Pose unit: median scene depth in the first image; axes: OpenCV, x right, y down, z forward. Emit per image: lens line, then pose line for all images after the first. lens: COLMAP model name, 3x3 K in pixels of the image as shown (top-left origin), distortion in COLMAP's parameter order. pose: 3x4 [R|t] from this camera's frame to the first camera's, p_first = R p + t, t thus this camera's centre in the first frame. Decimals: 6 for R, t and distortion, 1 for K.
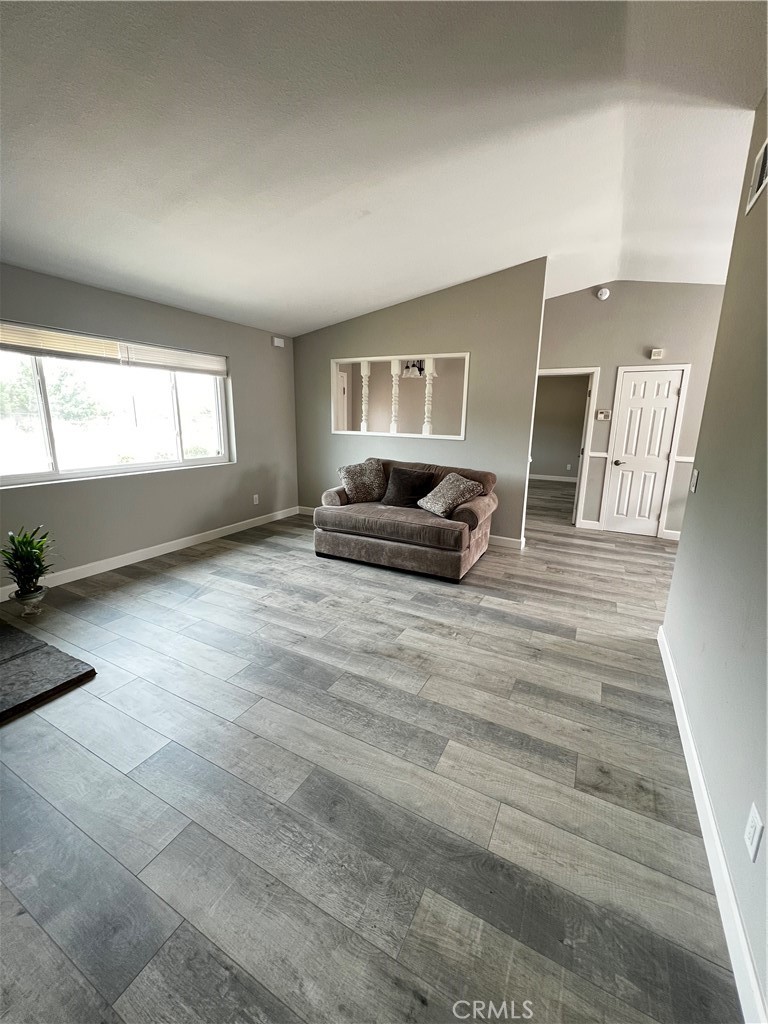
lens RADIAL K [[409.4, 0, 388.6], [0, 409.4, 510.1], [0, 0, 1]] dist [-0.000642, -0.000017]
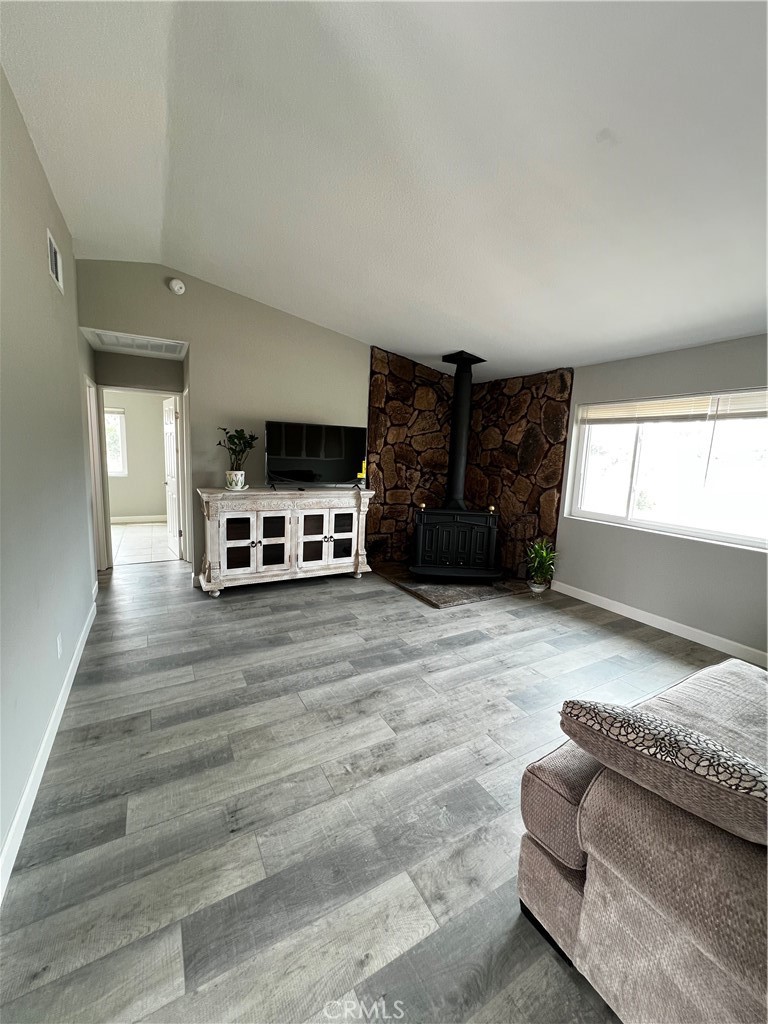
lens RADIAL K [[409.4, 0, 388.6], [0, 409.4, 510.1], [0, 0, 1]] dist [-0.000642, -0.000017]
pose [[-0.532973, 0.078480, -0.842485, 0.703992], [-0.234776, 0.942876, 0.236356, -0.301652], [0.812908, 0.323767, -0.484102, 1.299638]]
